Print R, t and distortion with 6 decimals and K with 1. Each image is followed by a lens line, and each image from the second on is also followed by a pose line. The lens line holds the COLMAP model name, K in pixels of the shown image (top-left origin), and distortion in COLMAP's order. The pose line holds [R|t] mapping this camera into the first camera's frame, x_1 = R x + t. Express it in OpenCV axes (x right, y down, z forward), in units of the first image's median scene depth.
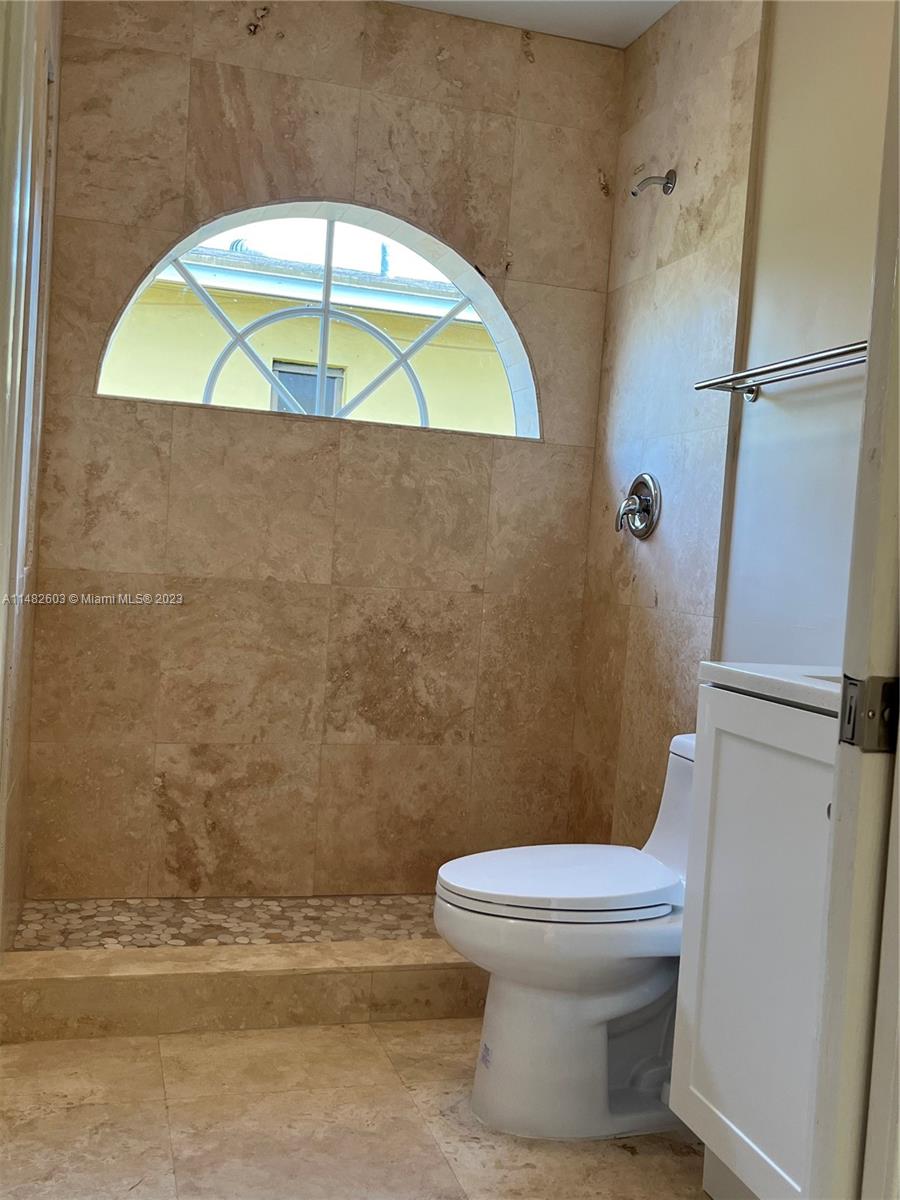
lens RADIAL K [[1187.5, 0, 450.5], [0, 1187.5, 600.2], [0, 0, 1]] dist [0.010274, 0.000000]
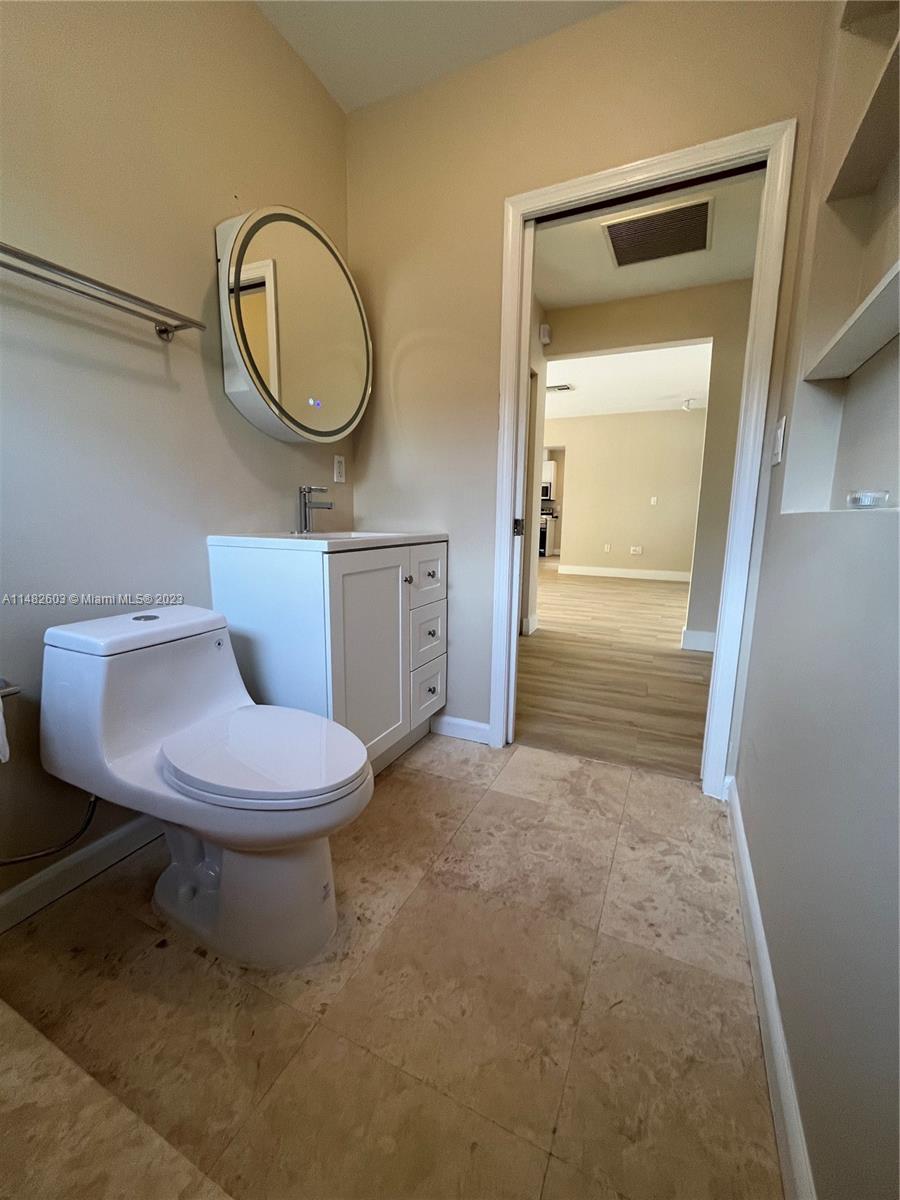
lens RADIAL K [[489.1, 0, 452.4], [0, 489.1, 597.3], [0, 0, 1]] dist [0.004540, -0.000483]
pose [[-0.739814, -0.189532, 0.645564, -0.357032], [-0.038292, 0.969808, 0.240845, -0.043292], [-0.671721, 0.153461, -0.724735, 1.307593]]
